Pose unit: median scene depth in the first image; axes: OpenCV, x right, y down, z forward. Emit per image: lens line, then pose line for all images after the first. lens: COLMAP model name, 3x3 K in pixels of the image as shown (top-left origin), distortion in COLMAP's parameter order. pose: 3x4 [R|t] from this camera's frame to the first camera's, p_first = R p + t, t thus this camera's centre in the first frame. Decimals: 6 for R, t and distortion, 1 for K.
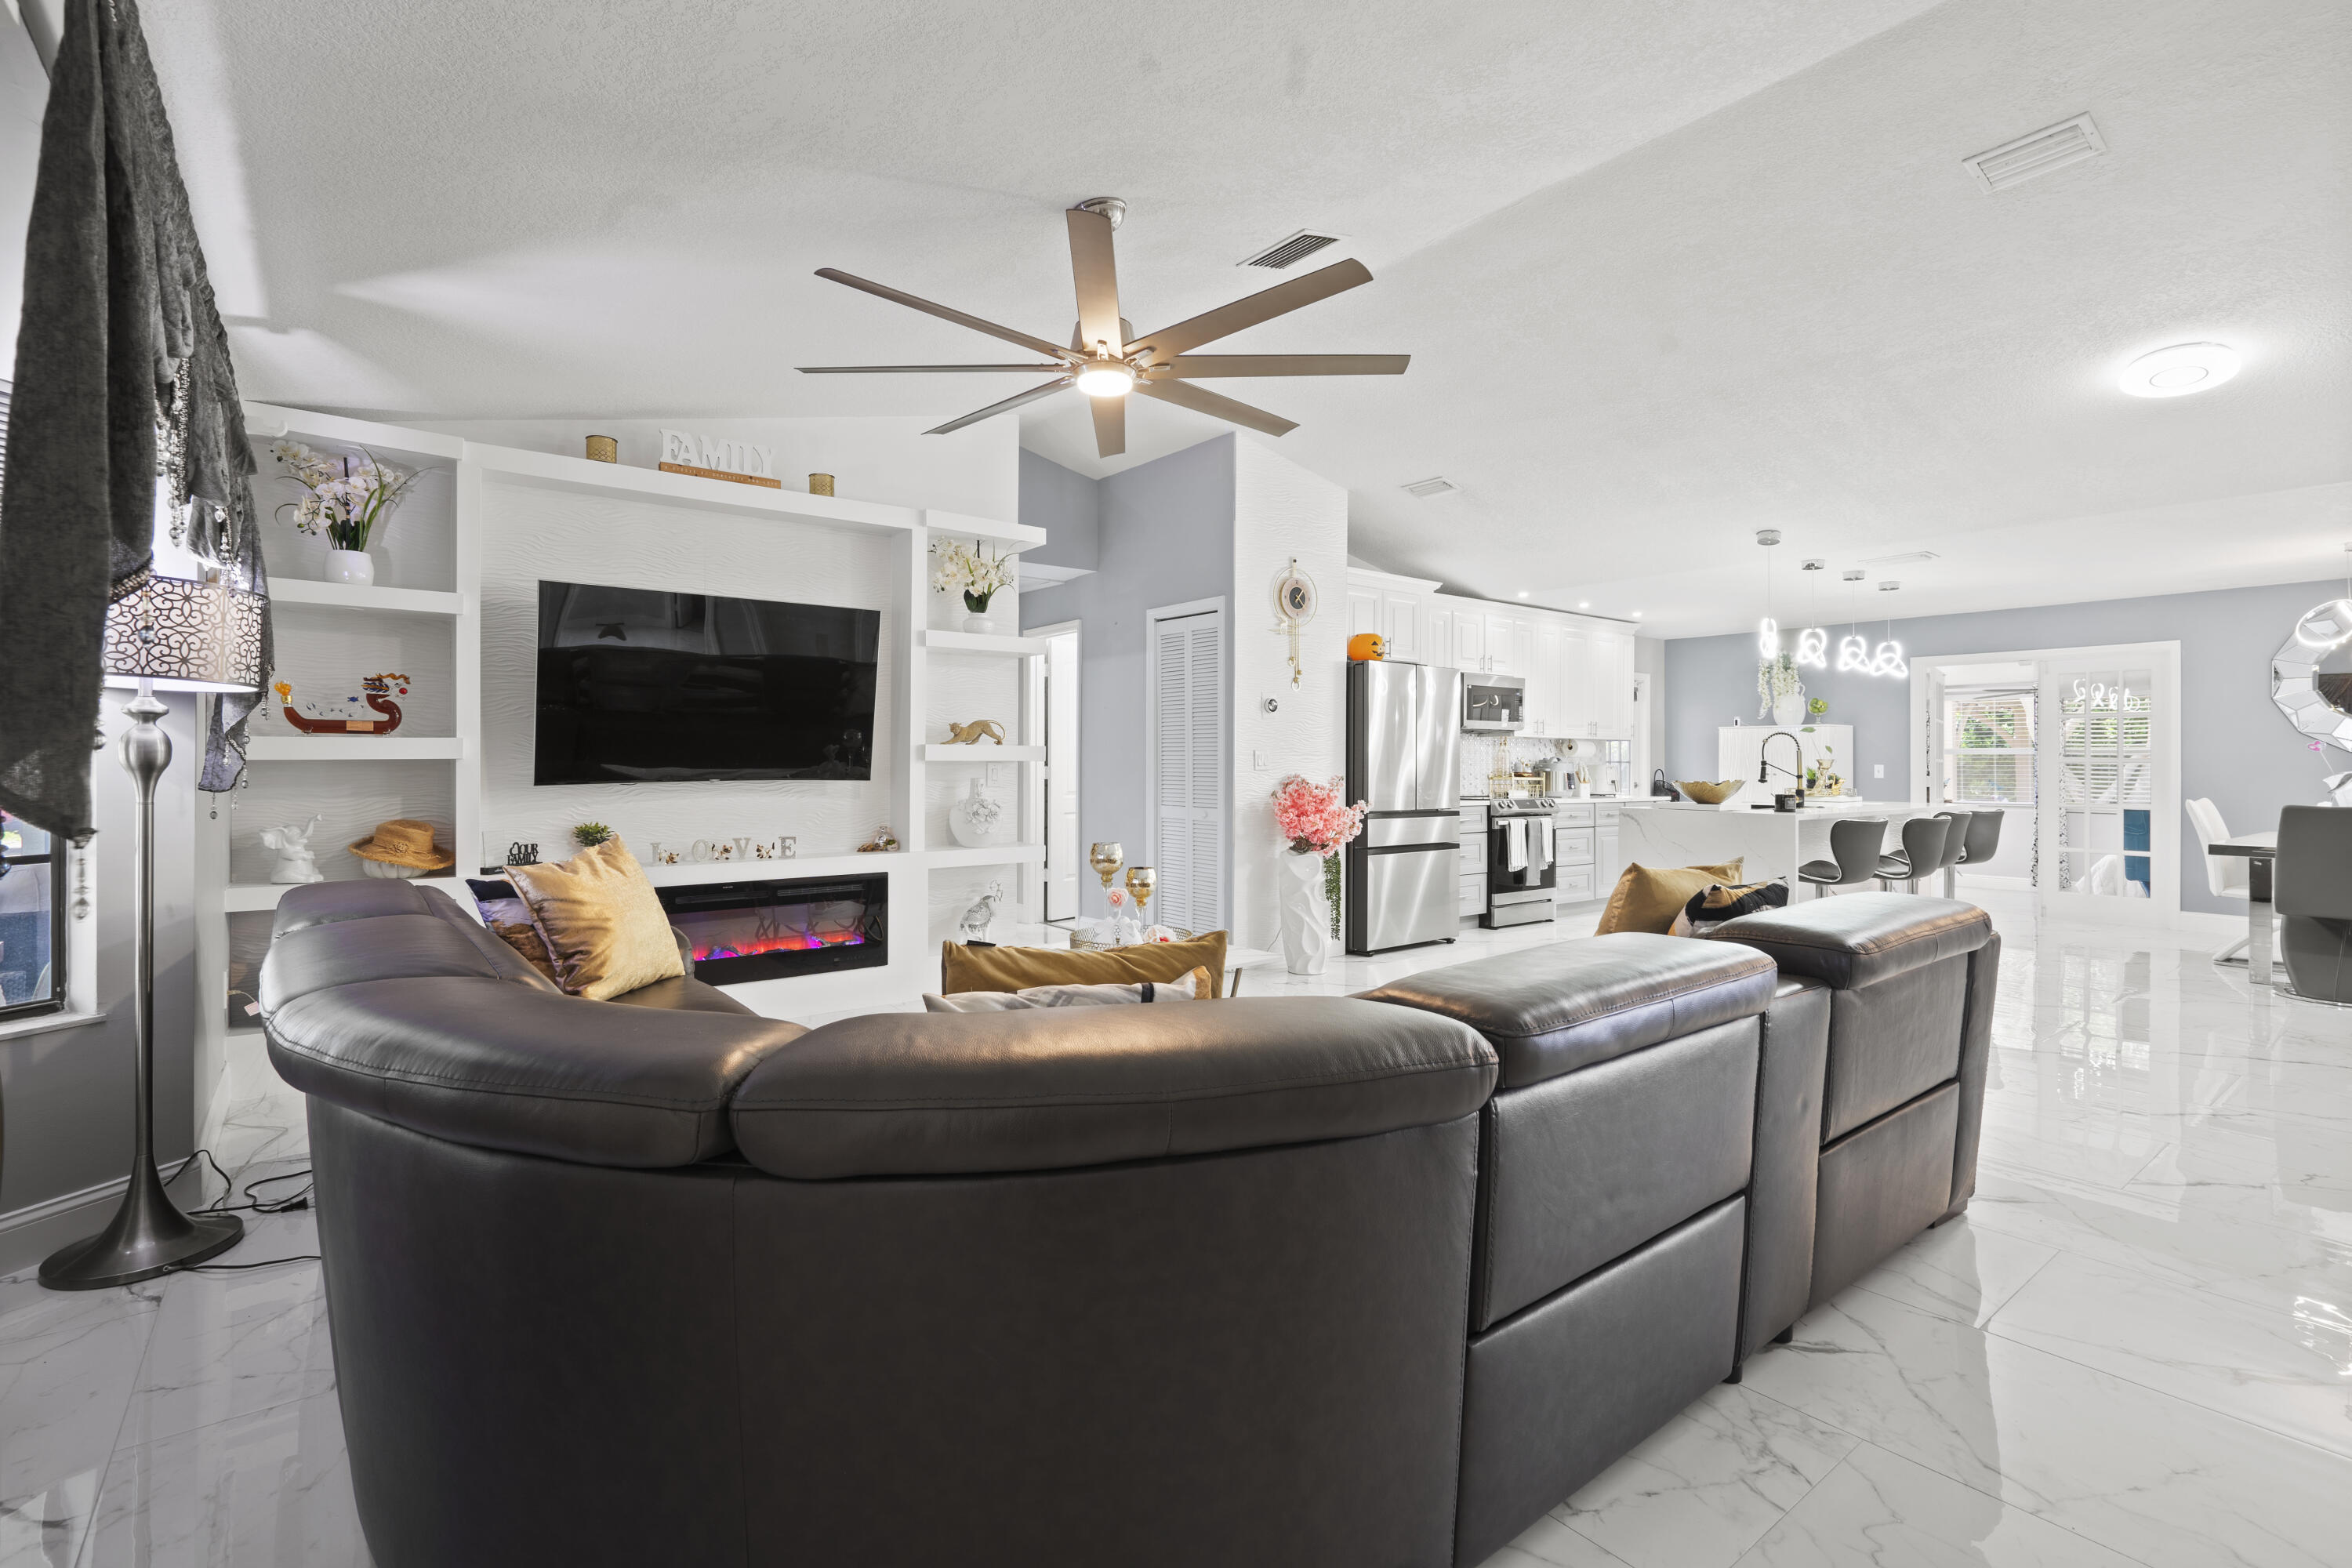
lens RADIAL K [[1079.2, 0, 1181.7], [0, 1079.2, 778.8], [0, 0, 1]] dist [-0.000280, -0.000124]
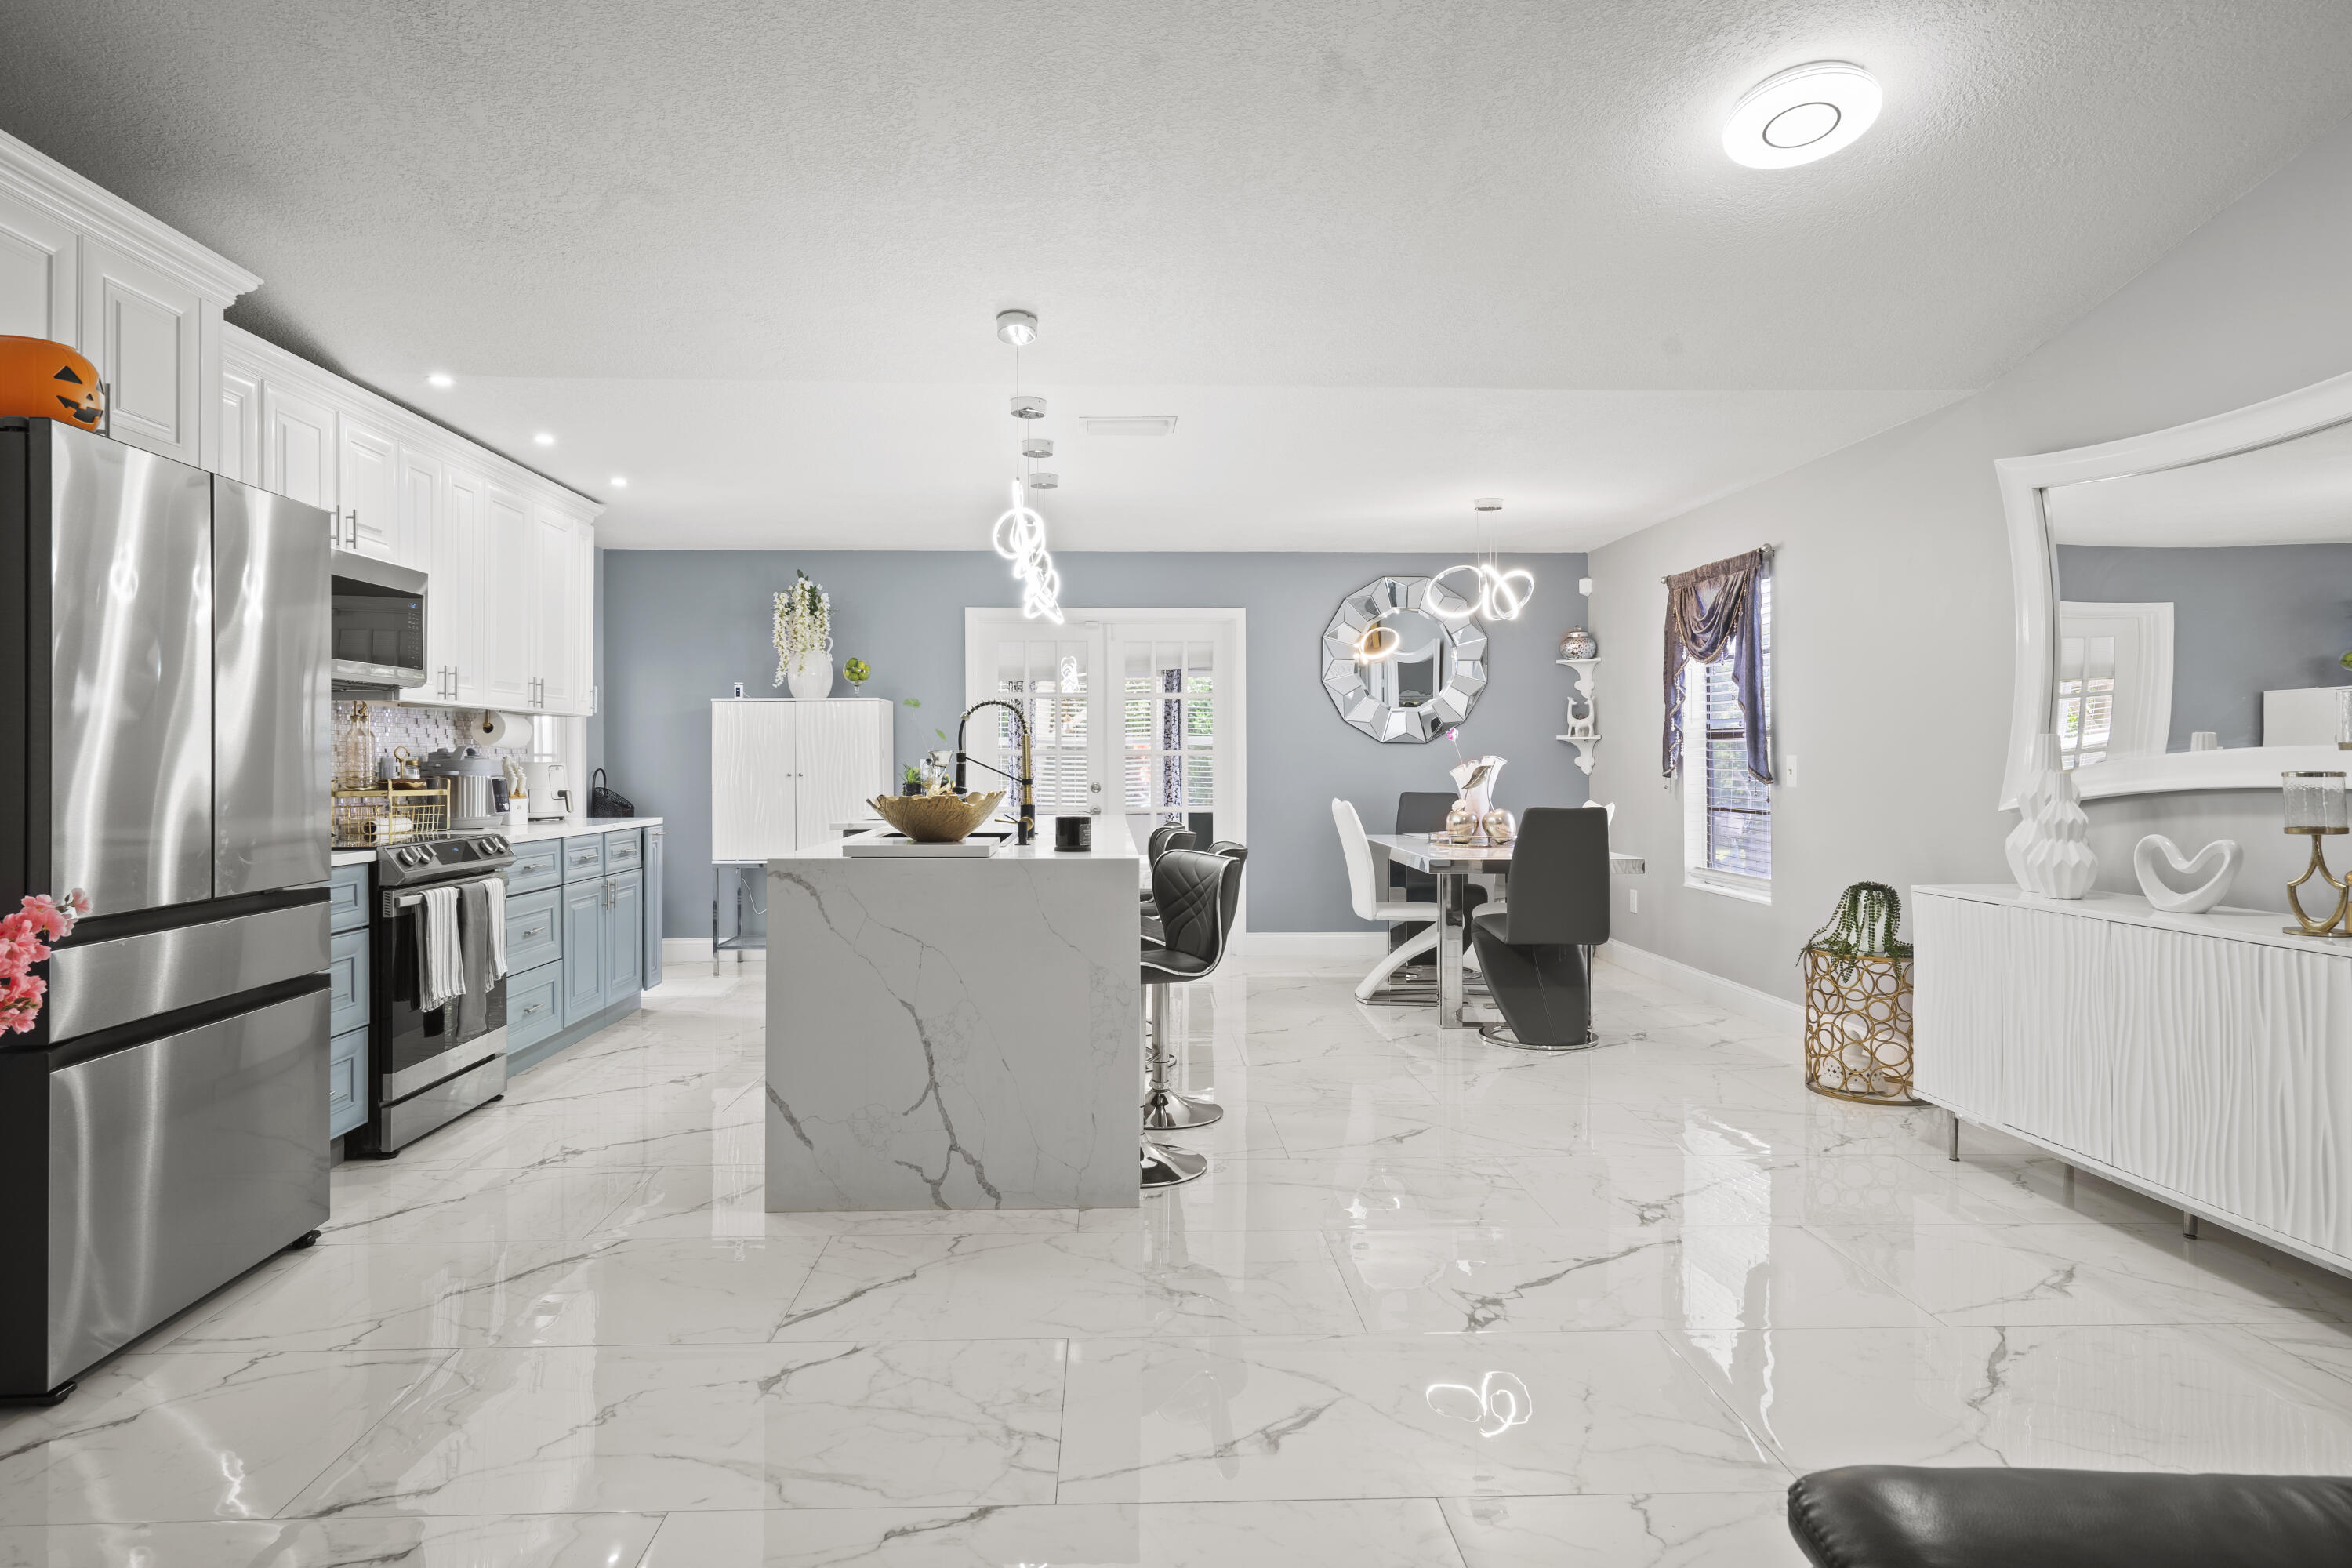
lens RADIAL K [[1332.6, 0, 1179.5], [0, 1332.6, 769.9], [0, 0, 1]] dist [-0.002757, 0.000140]
pose [[0.576749, -0.013535, 0.816810, 0.043455], [0.016750, 0.999848, 0.004741, -0.008136], [-0.816750, 0.010947, 0.576888, 0.441257]]
